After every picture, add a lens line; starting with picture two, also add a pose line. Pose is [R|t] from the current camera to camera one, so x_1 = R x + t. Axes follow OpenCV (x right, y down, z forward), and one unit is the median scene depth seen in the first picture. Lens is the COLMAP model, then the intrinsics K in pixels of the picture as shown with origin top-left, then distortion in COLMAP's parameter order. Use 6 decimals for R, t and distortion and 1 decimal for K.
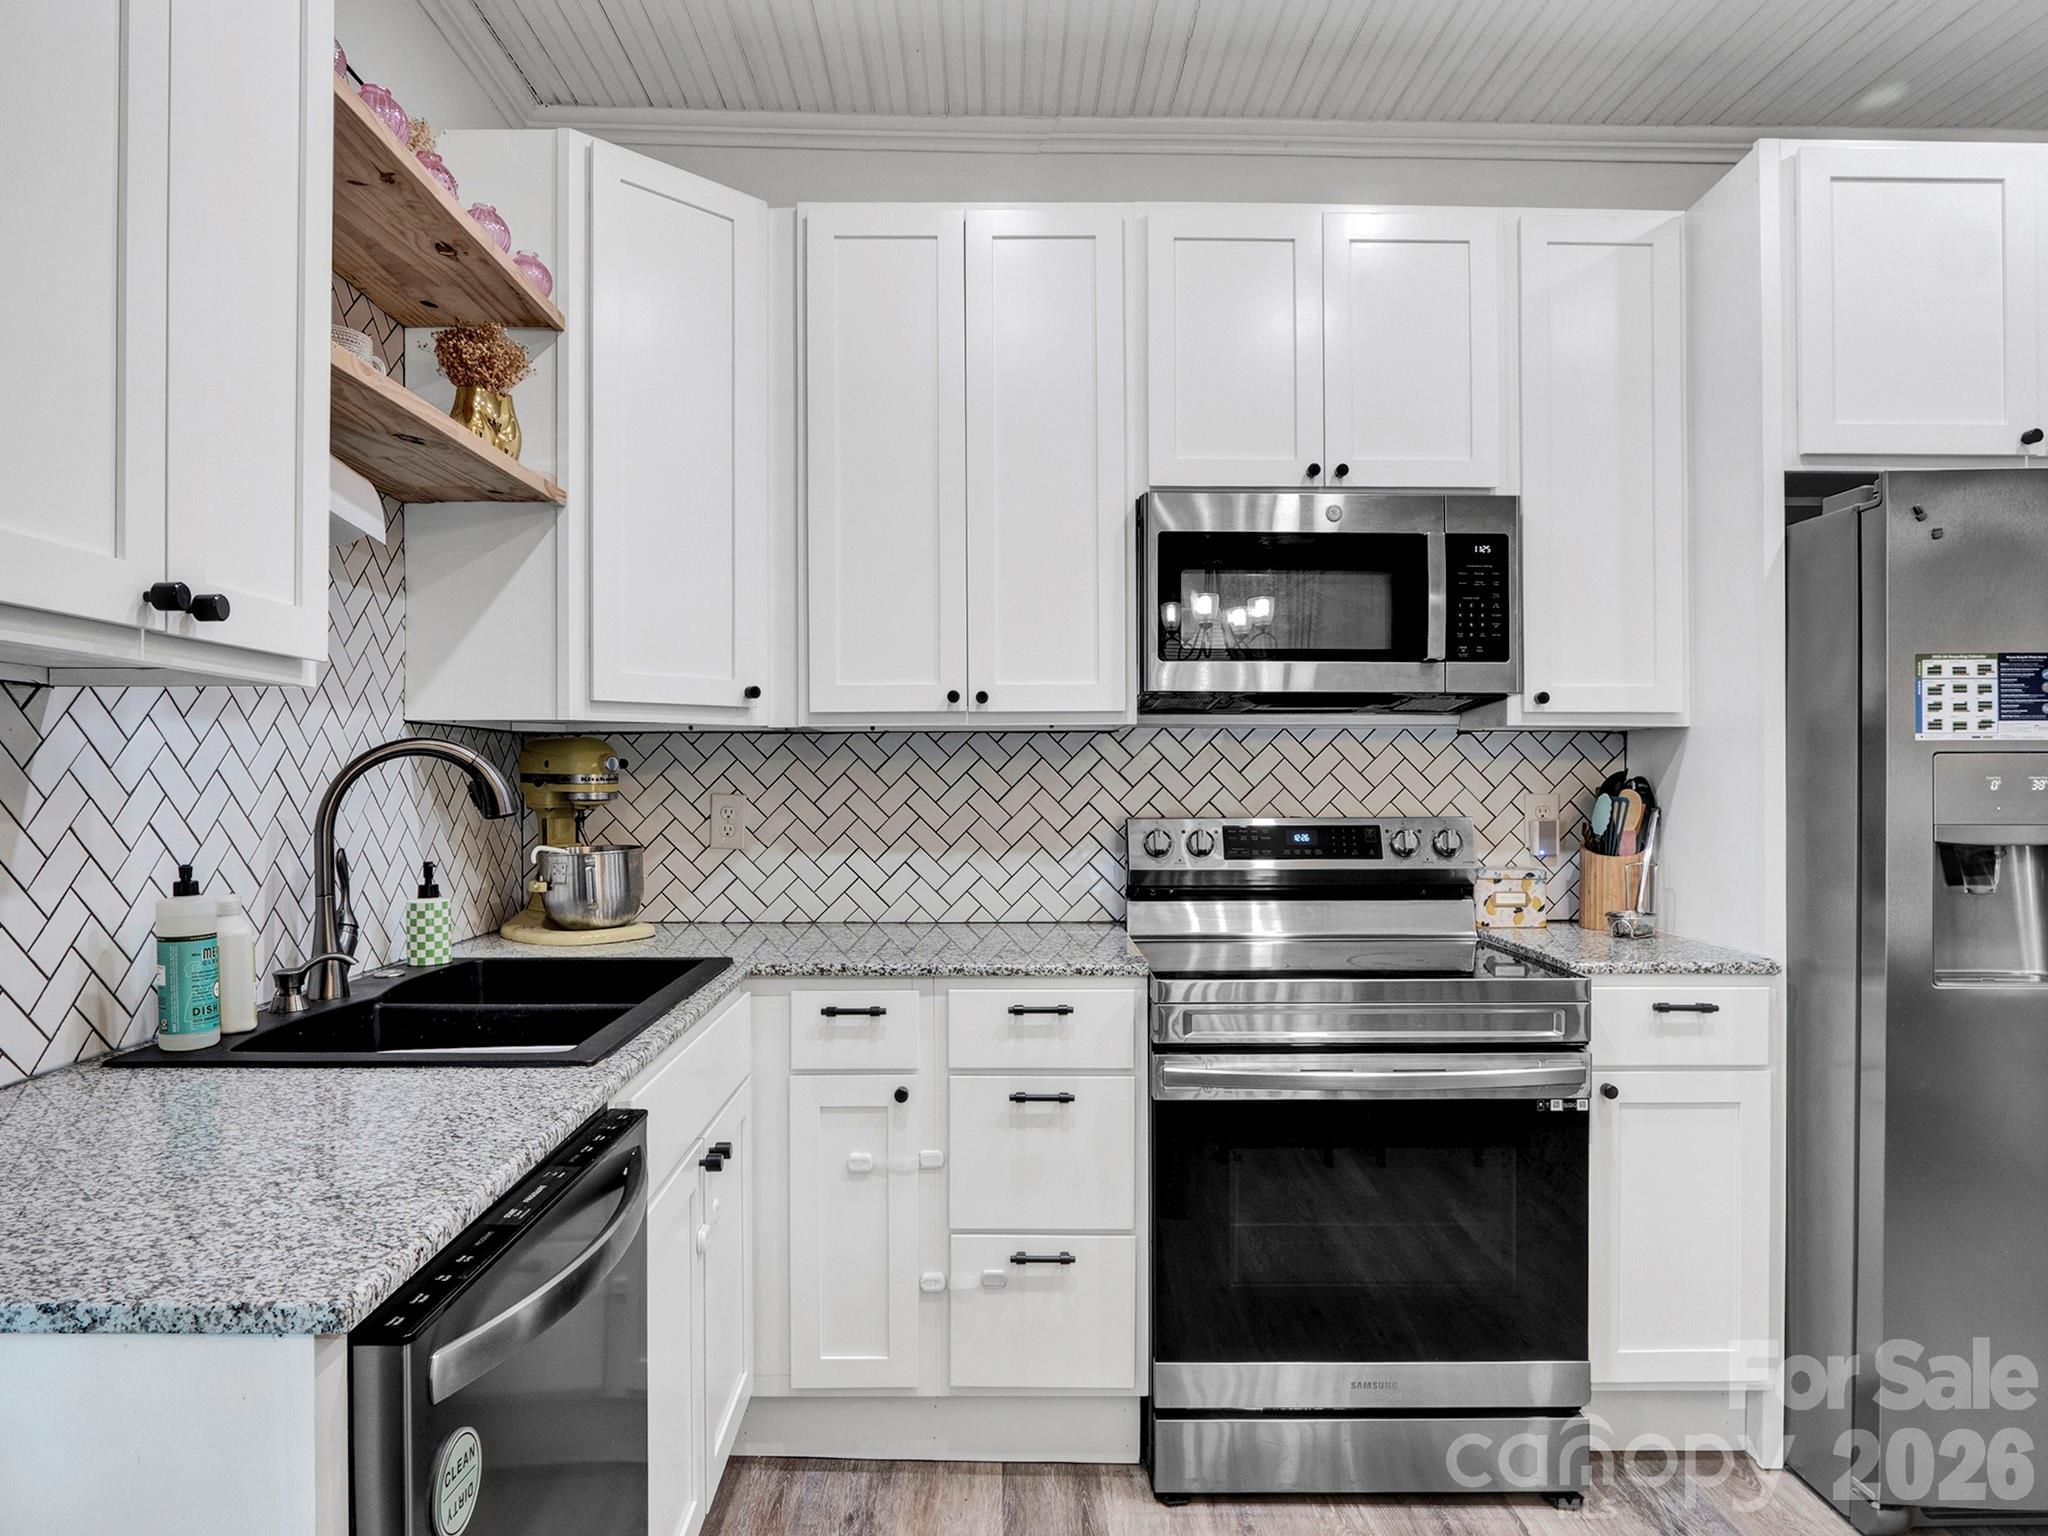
lens RADIAL K [[1285.6, 0, 1018.5], [0, 1285.6, 773.7], [0, 0, 1]] dist [-0.023511, 0.003253]
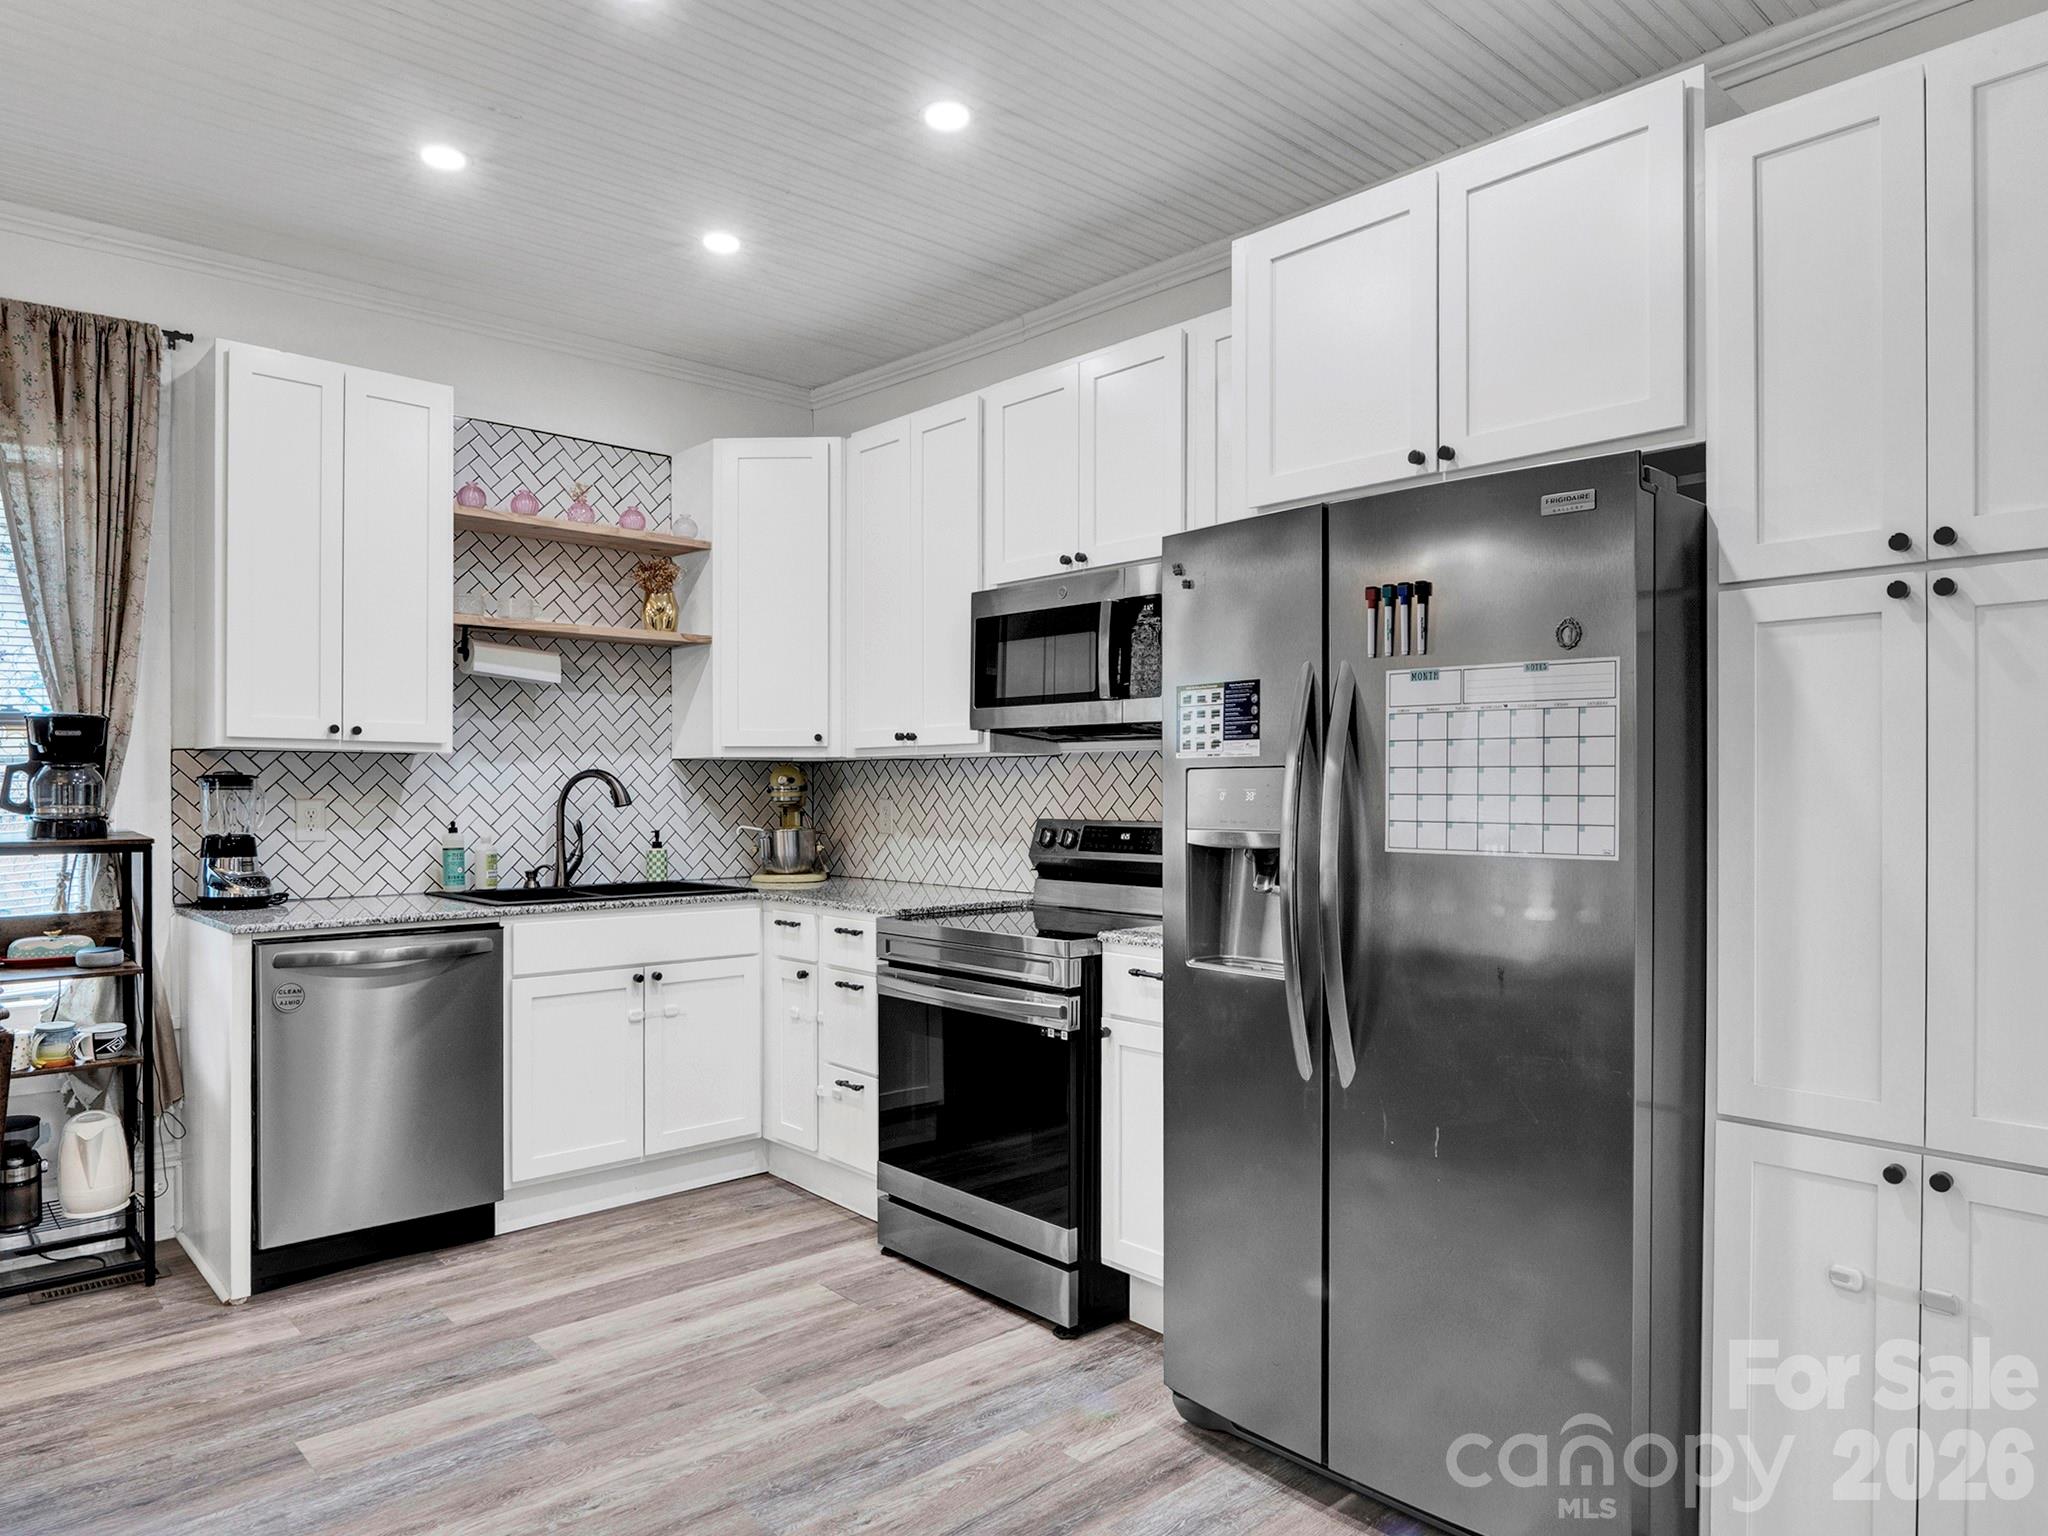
lens RADIAL K [[1307.5, 0, 1029.2], [0, 1307.5, 795.8], [0, 0, 1]] dist [-0.017284, 0.002780]
pose [[0.673270, 0.005786, -0.739374, 1.414220], [-0.001294, 0.999977, 0.006647, 0.000947], [0.739395, -0.003518, 0.673262, 0.056776]]
